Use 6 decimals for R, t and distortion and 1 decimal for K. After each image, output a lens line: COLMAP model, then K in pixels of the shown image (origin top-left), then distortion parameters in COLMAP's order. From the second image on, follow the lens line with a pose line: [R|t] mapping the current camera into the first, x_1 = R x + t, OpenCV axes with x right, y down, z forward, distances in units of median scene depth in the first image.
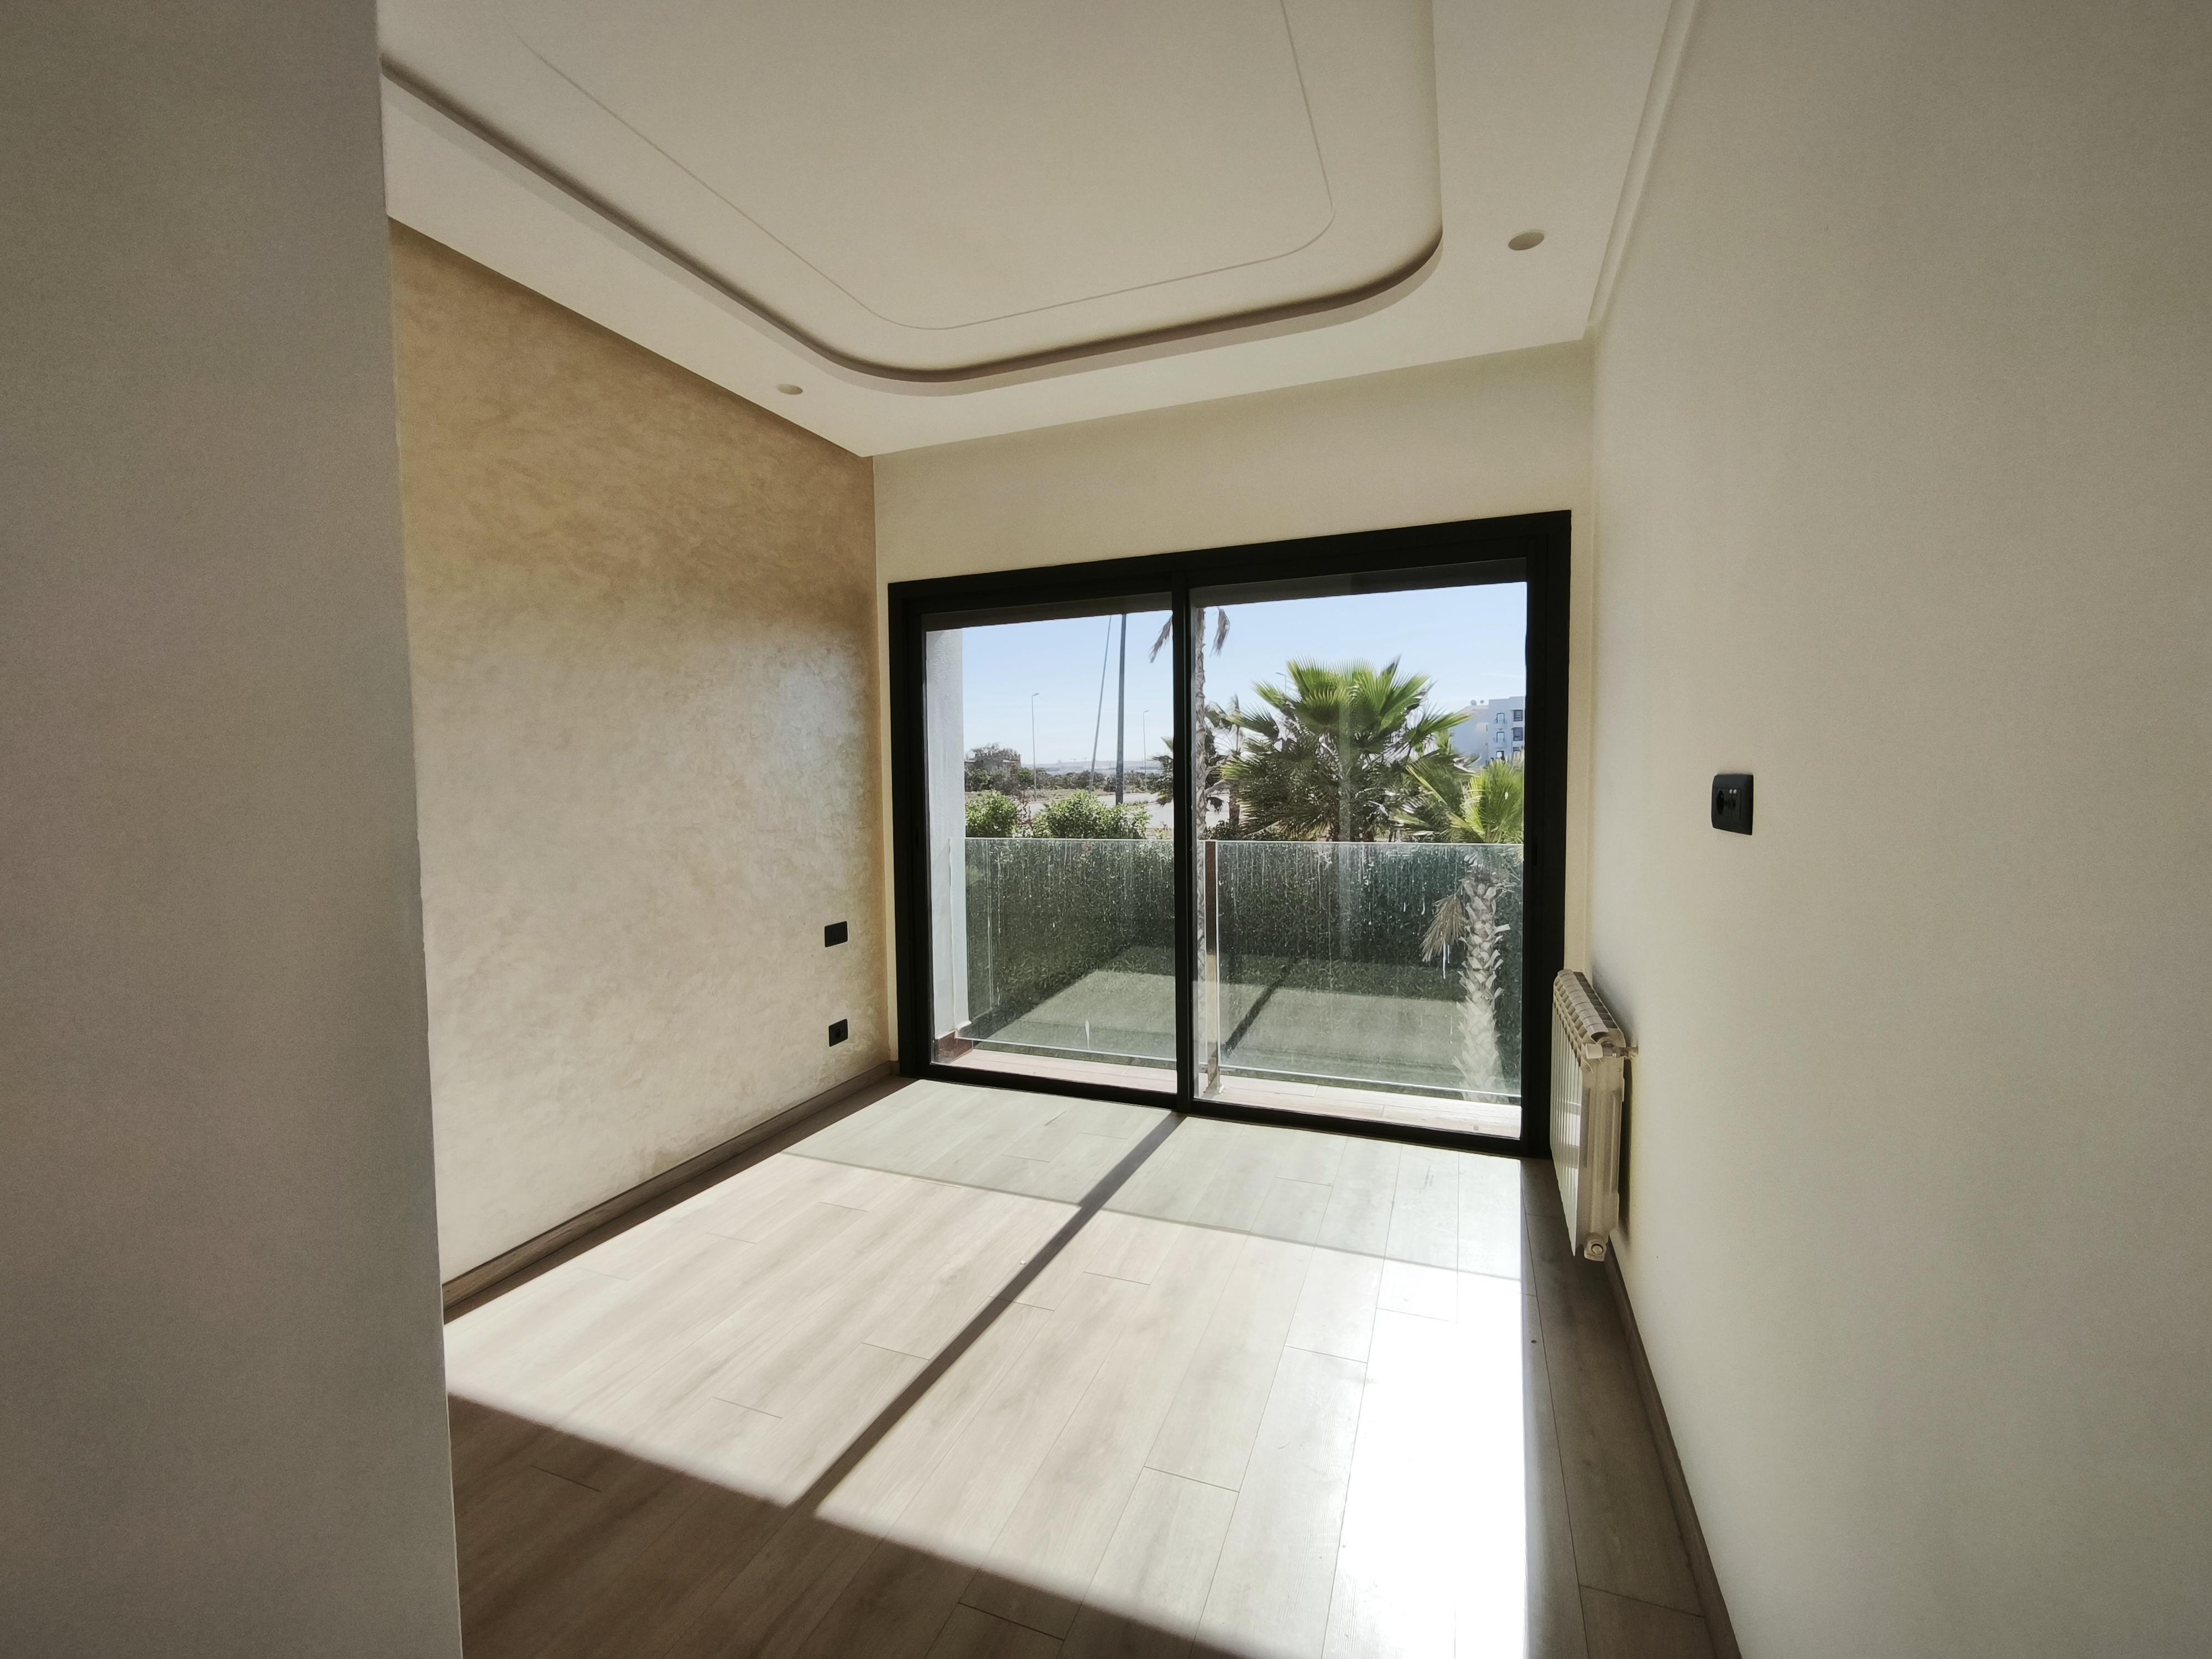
lens RADIAL K [[933.9, 0, 1105.6], [0, 933.9, 829.8], [0, 0, 1]] dist [0.001013, 0.000096]
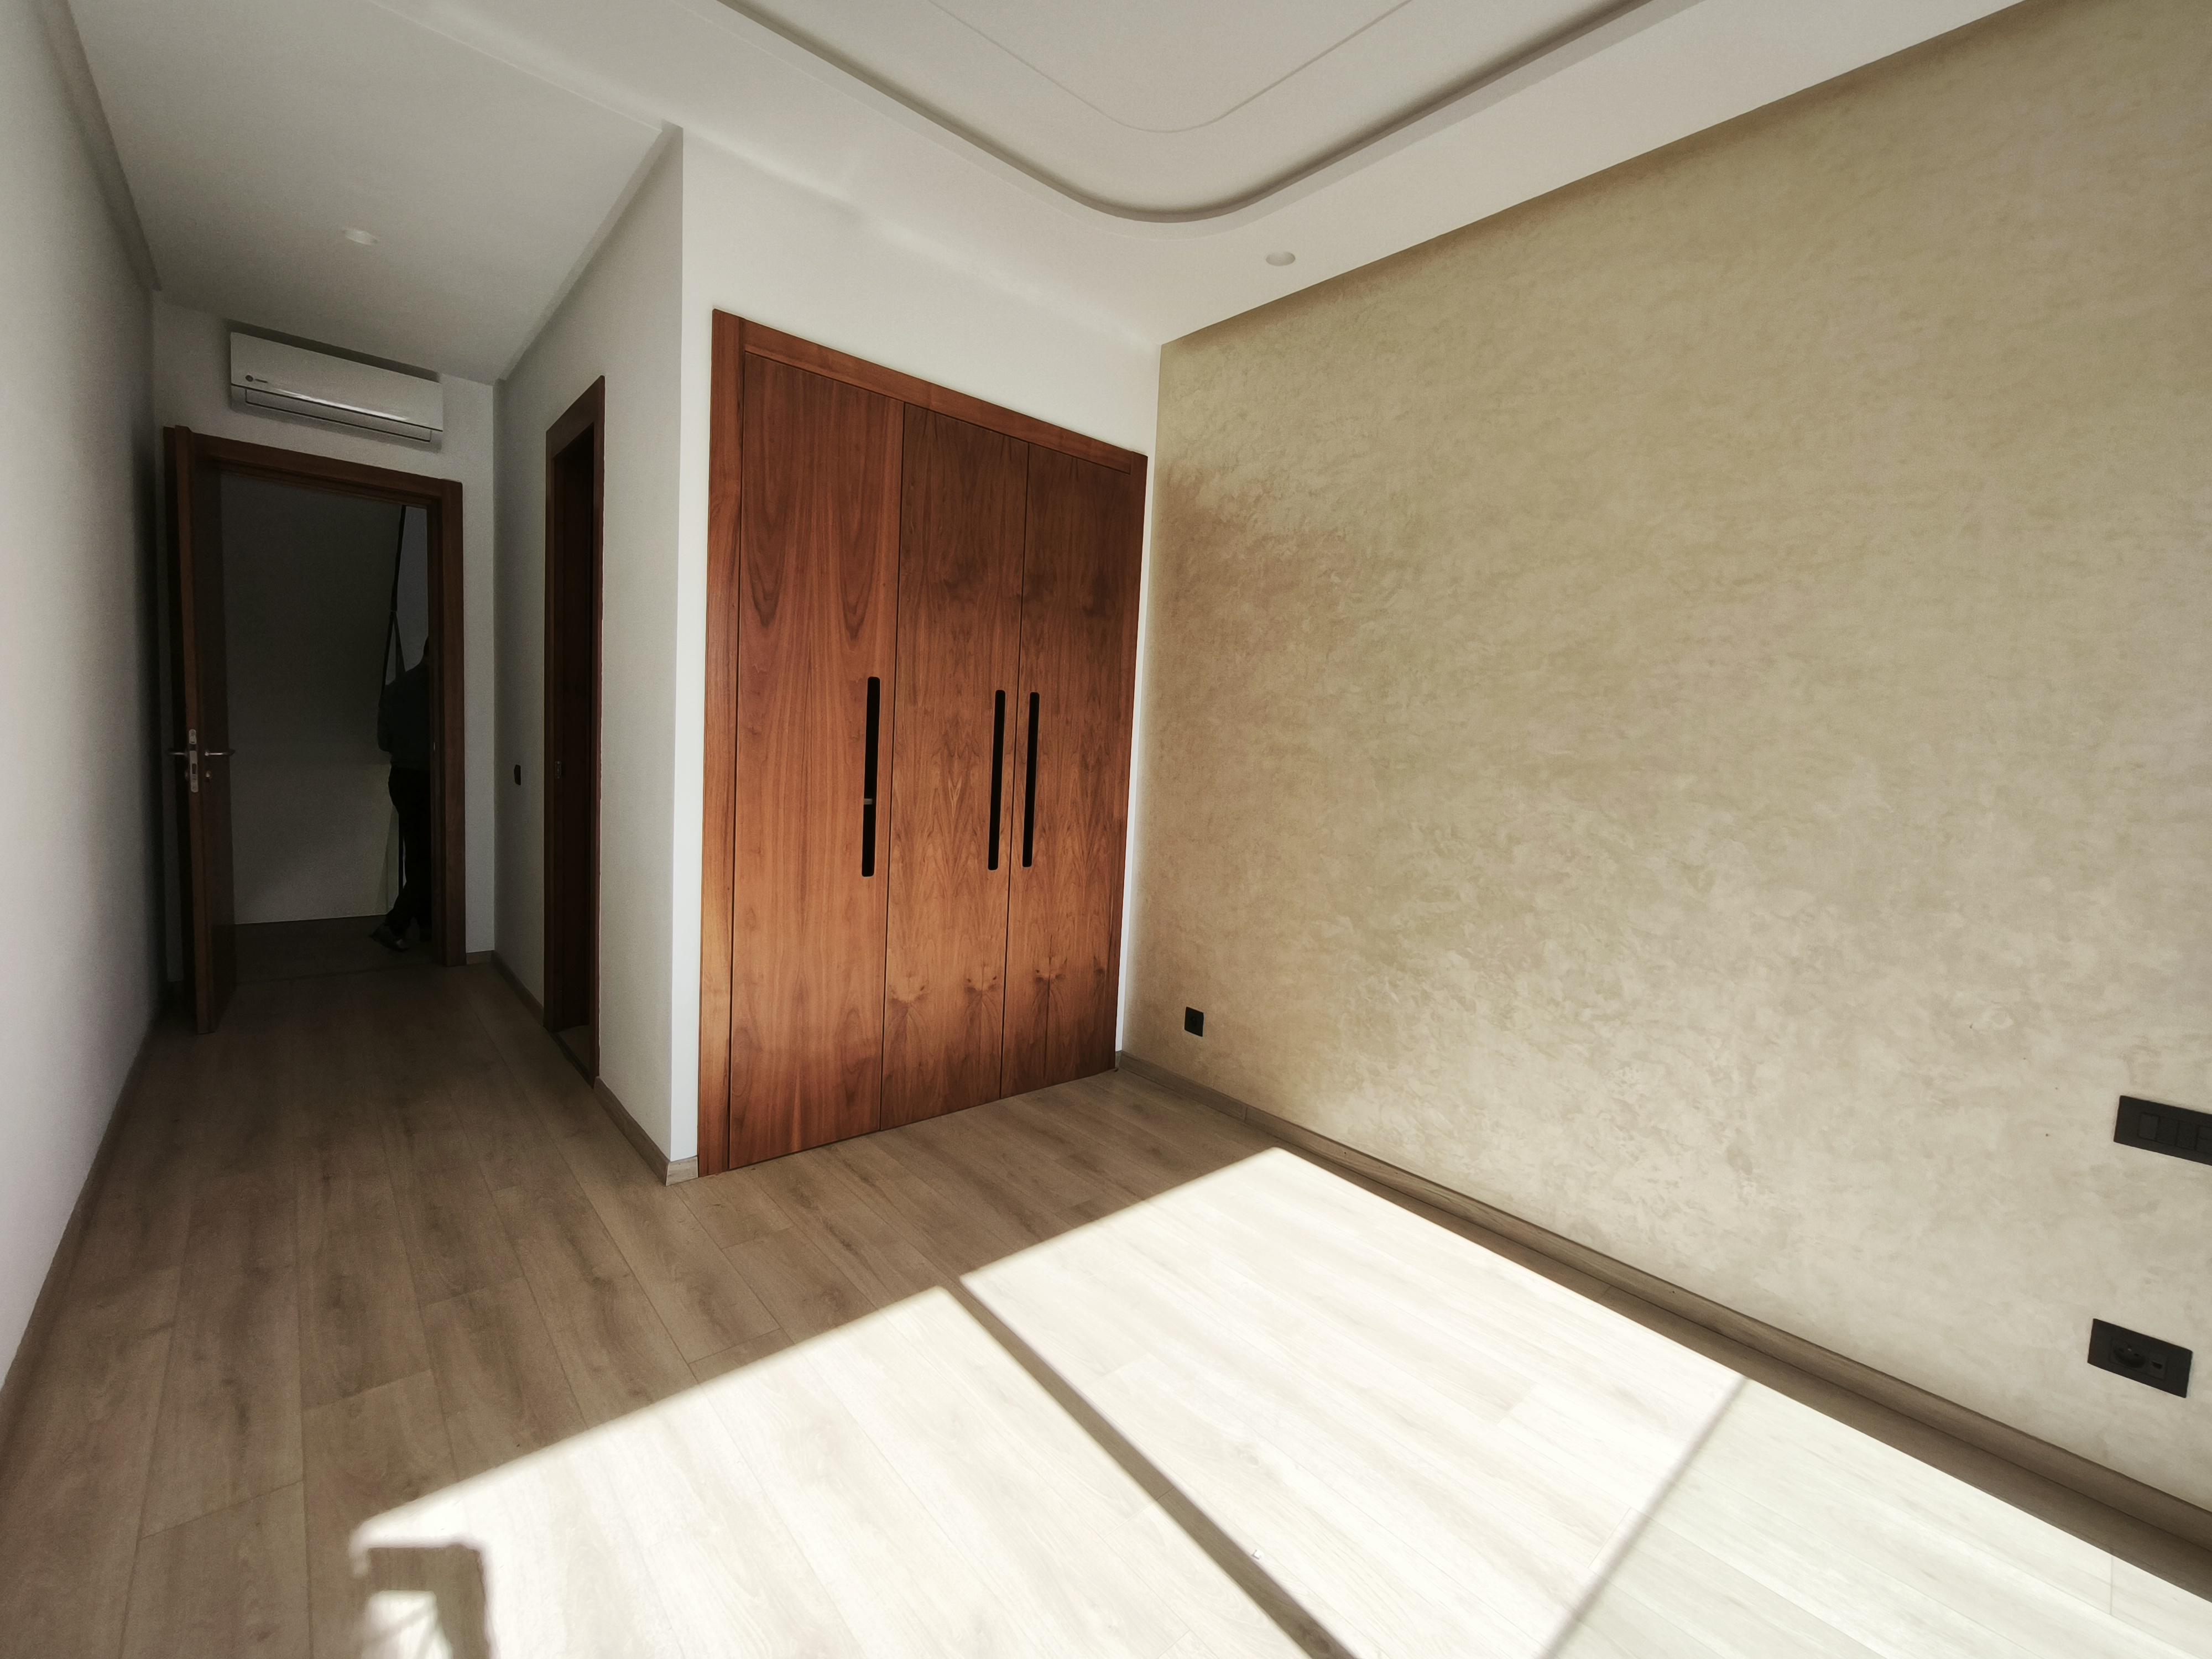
lens RADIAL K [[933.9, 0, 1109.7], [0, 933.9, 826.4], [0, 0, 1]] dist [0.001013, 0.000096]
pose [[-0.465561, 0.065092, -0.882619, 0.441757], [-0.102691, 0.986582, 0.126927, -0.037931], [0.879038, 0.149729, -0.452630, 1.149853]]
